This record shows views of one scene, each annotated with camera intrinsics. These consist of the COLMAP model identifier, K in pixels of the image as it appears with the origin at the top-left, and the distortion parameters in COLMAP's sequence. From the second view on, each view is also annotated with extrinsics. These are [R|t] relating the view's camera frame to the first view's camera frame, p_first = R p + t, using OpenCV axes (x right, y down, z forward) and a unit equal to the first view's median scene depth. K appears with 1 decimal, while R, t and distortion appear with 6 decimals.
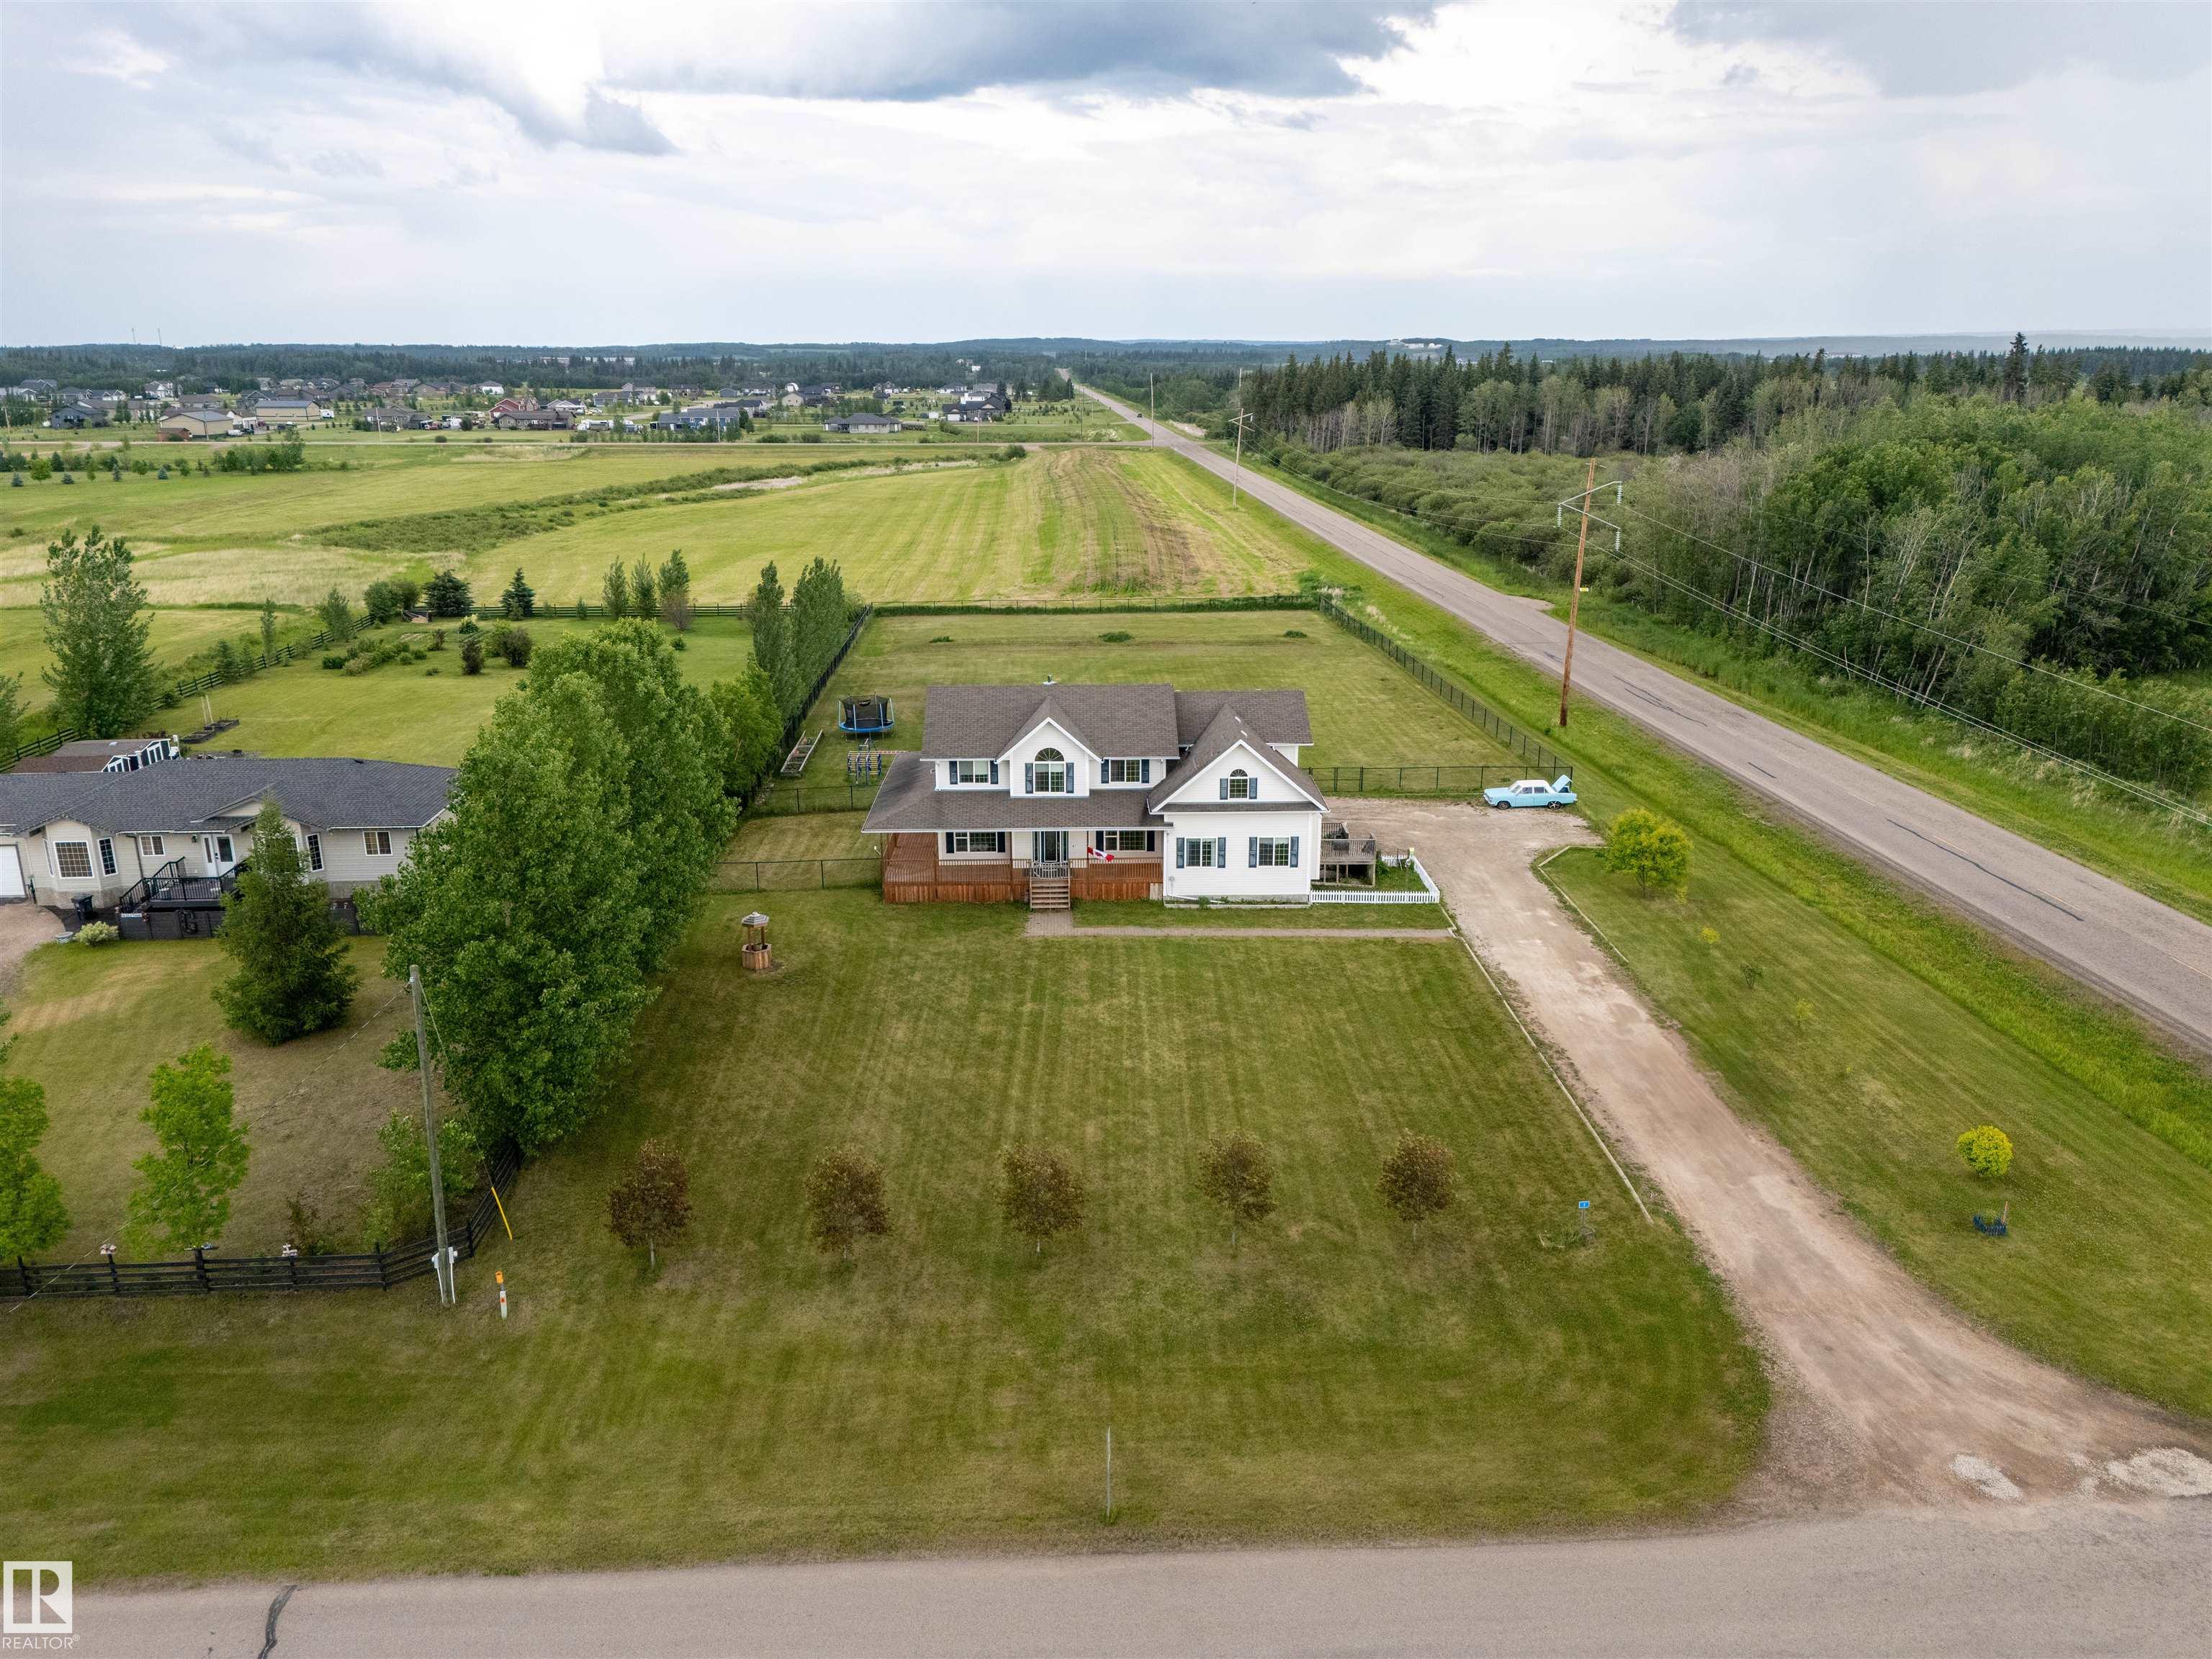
lens RADIAL K [[1598.6, 0, 1101.8], [0, 1598.6, 851.8], [0, 0, 1]] dist [0.121970, -0.146153]
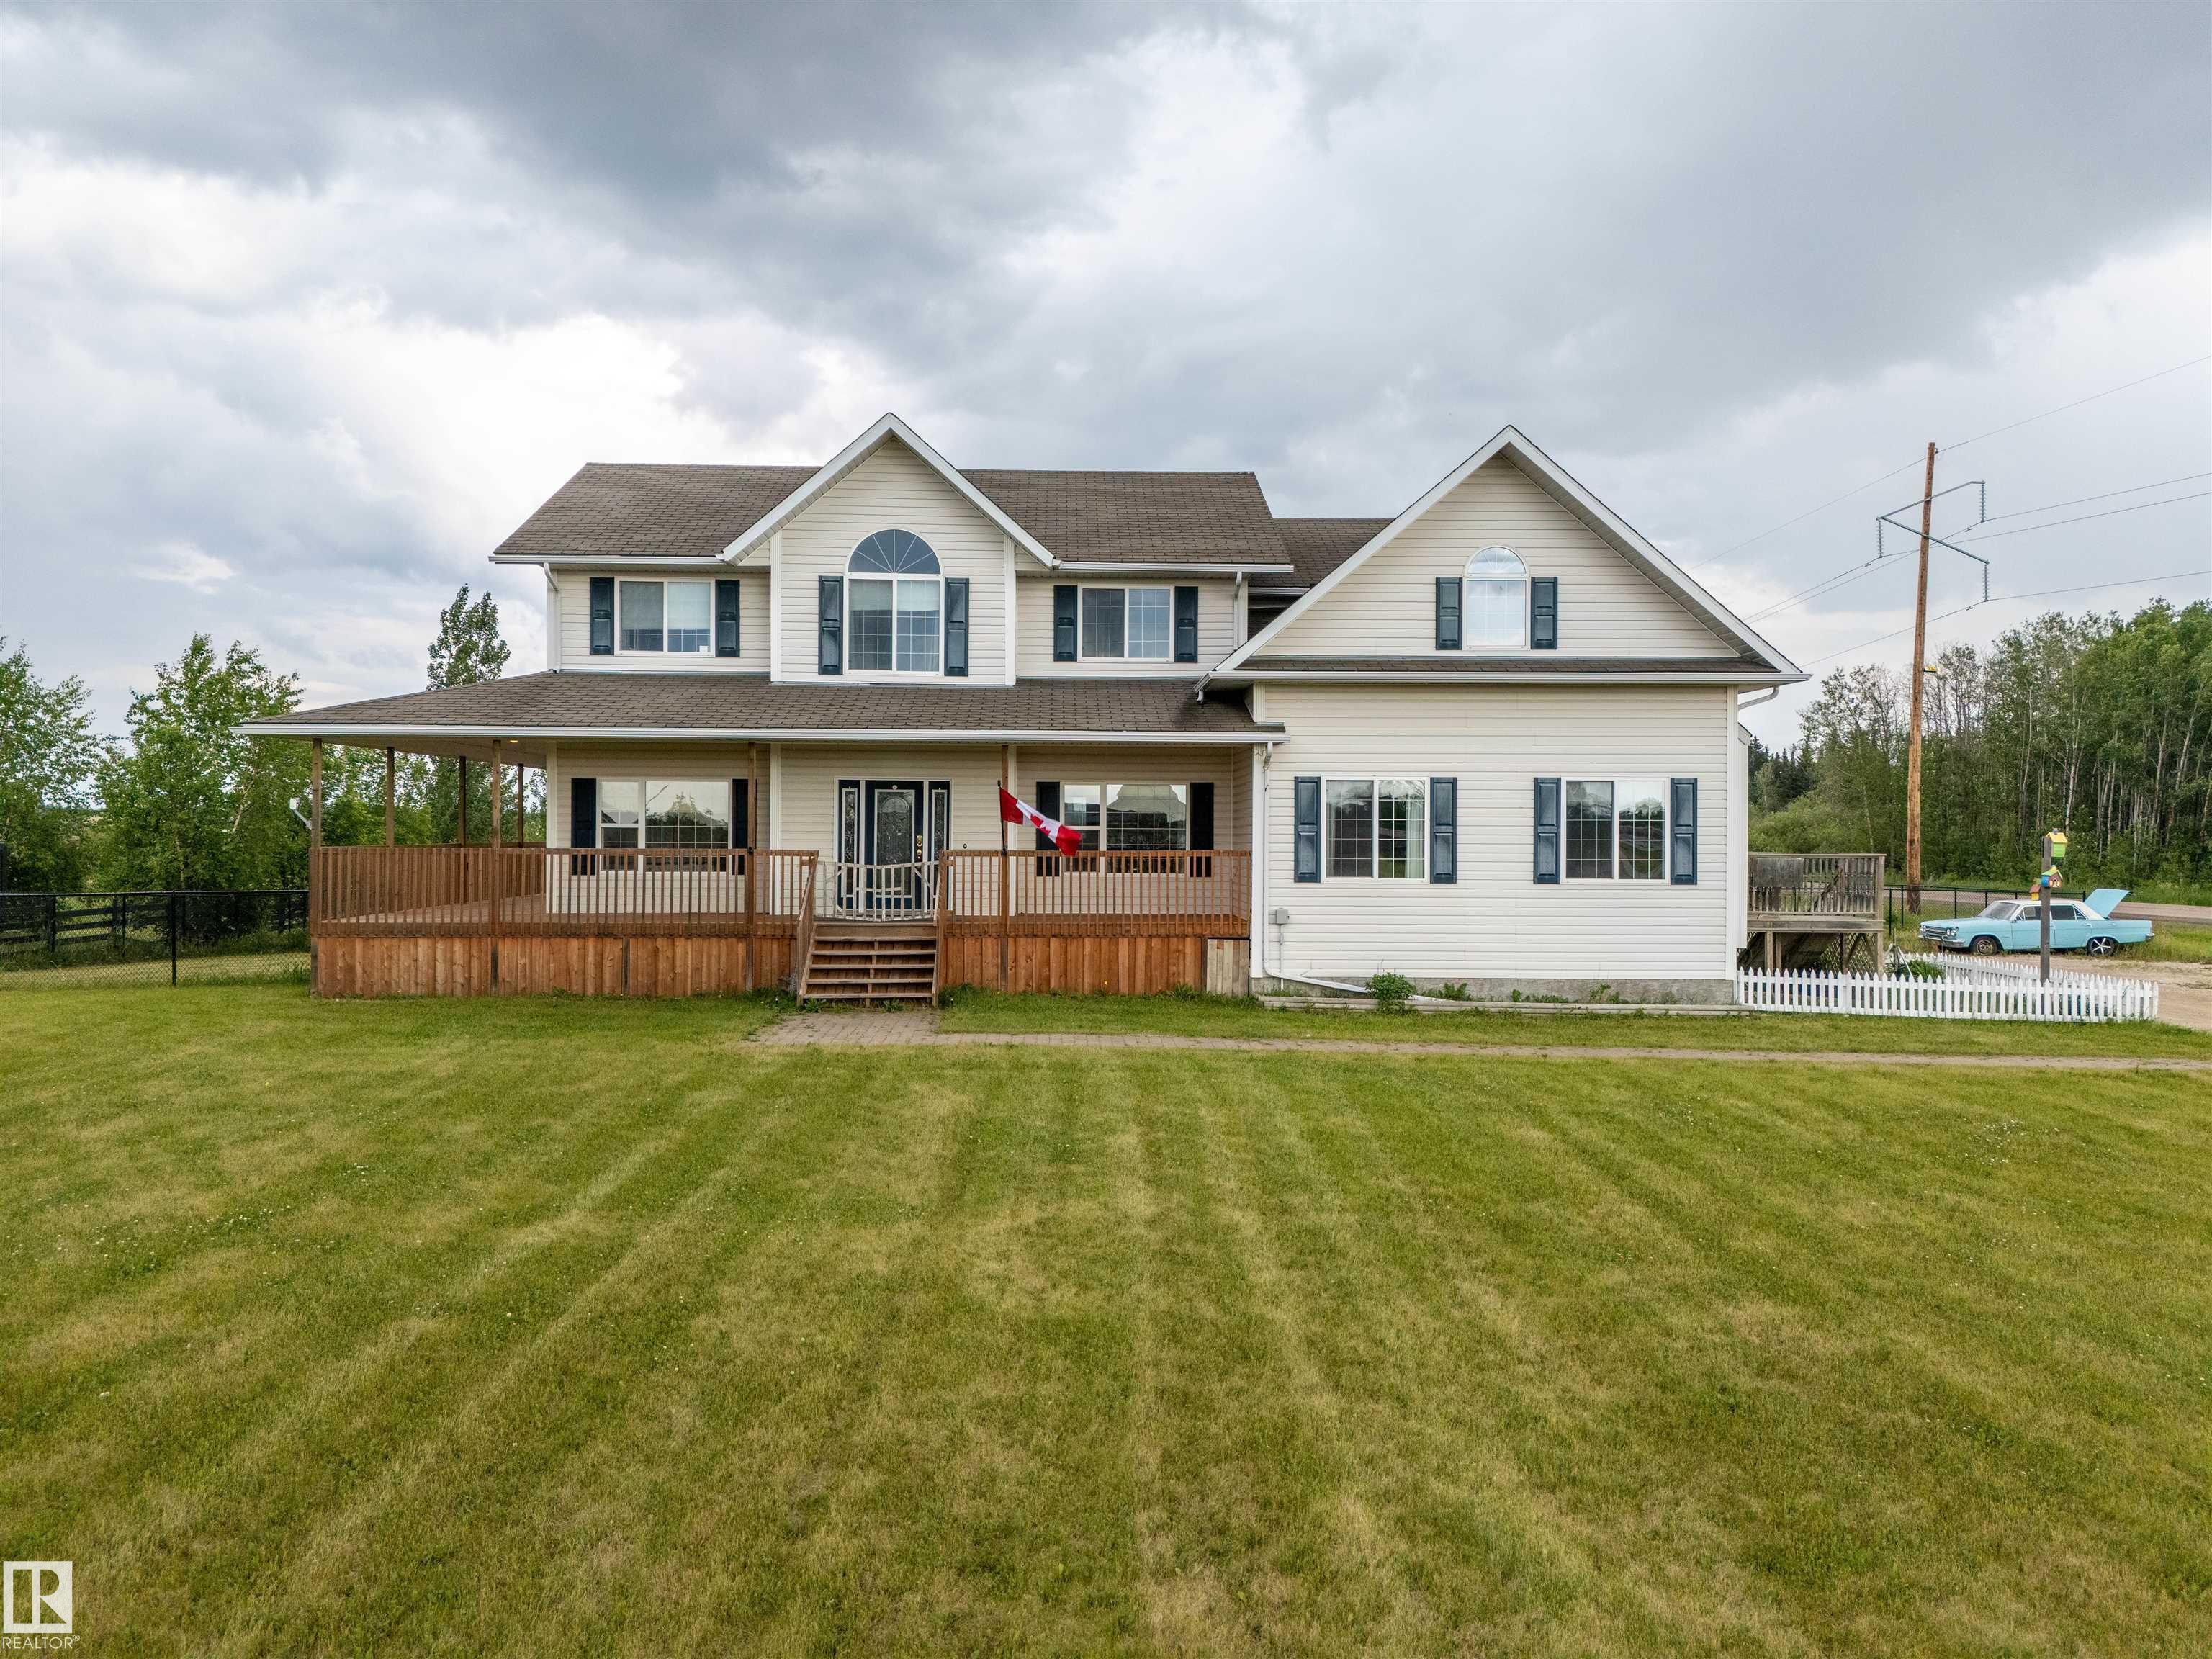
lens RADIAL K [[1598.6, 0, 1101.8], [0, 1598.6, 851.8], [0, 0, 1]] dist [0.121970, -0.146153]
pose [[0.999942, 0.008617, 0.006515, 0.007988], [-0.006415, 0.958896, -0.283684, 0.091208], [-0.008692, 0.283625, 0.958896, 0.705166]]
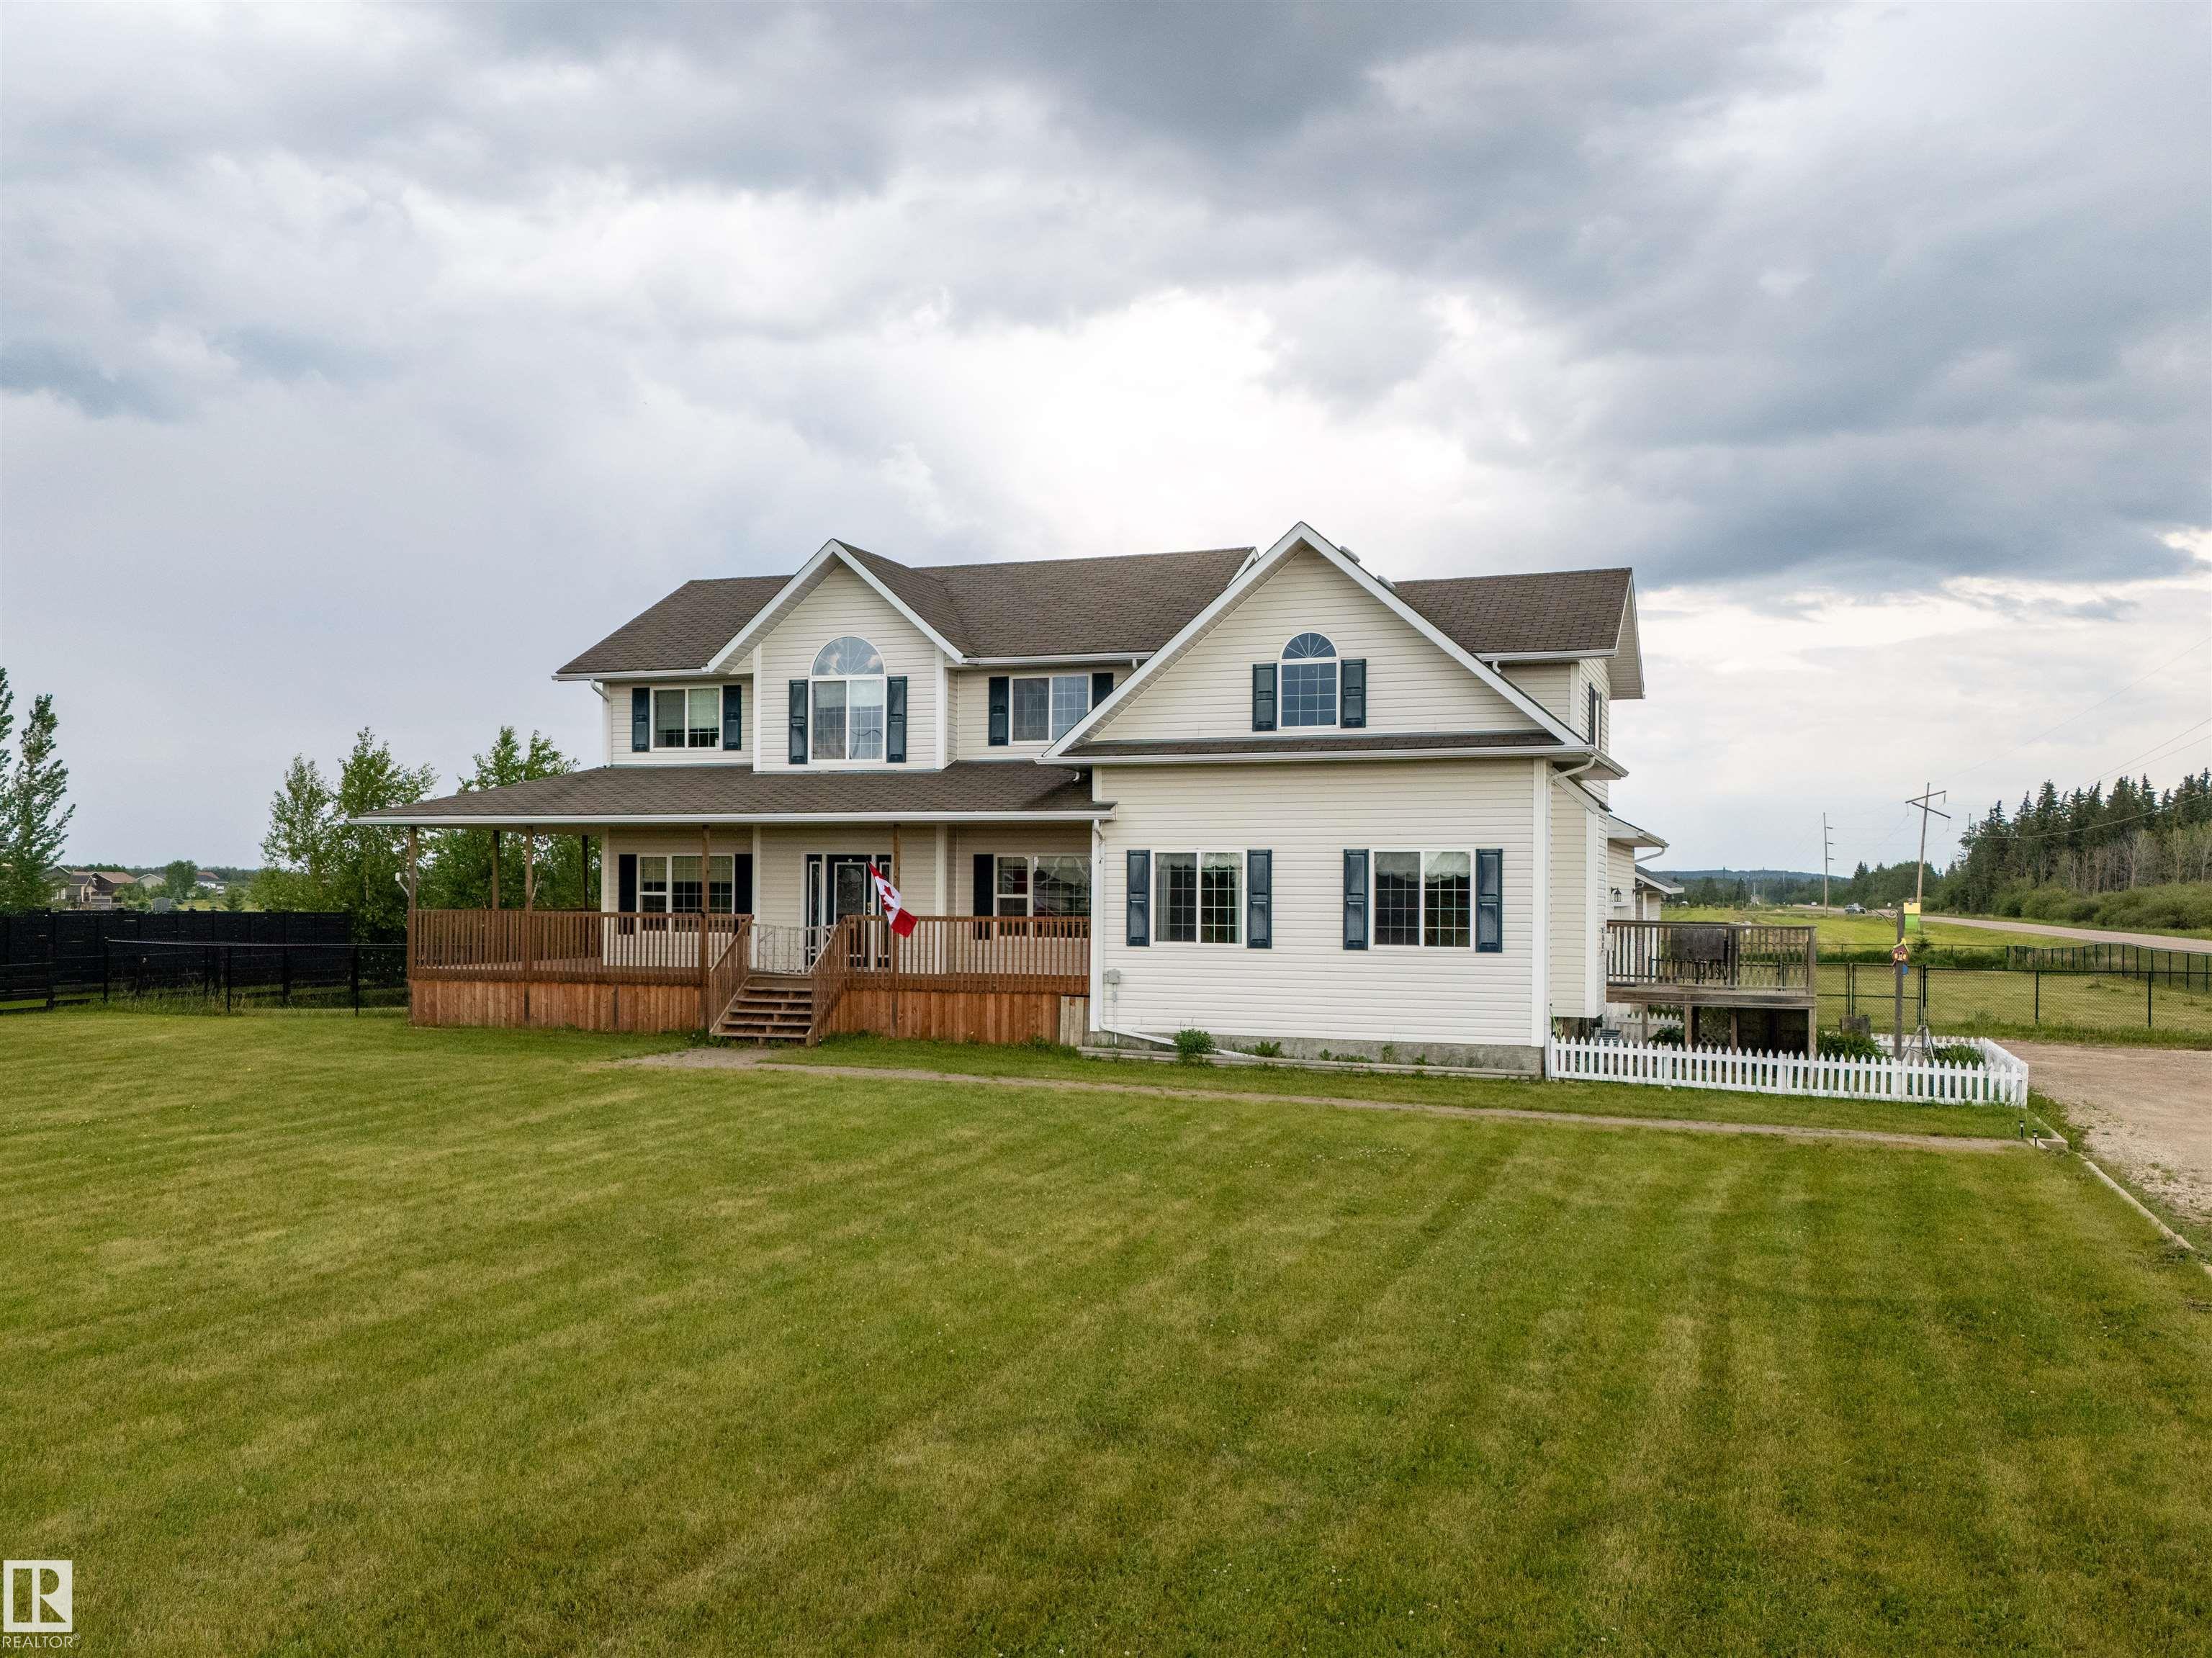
lens RADIAL K [[1967.4, 0, 993.1], [0, 1967.4, 911.3], [0, 0, 1]] dist [0.168867, -0.345365]
pose [[0.923905, 0.013146, -0.382395, 0.178135], [-0.122498, 0.956969, -0.263067, 0.115159], [0.362482, 0.289891, 0.885759, 0.620943]]
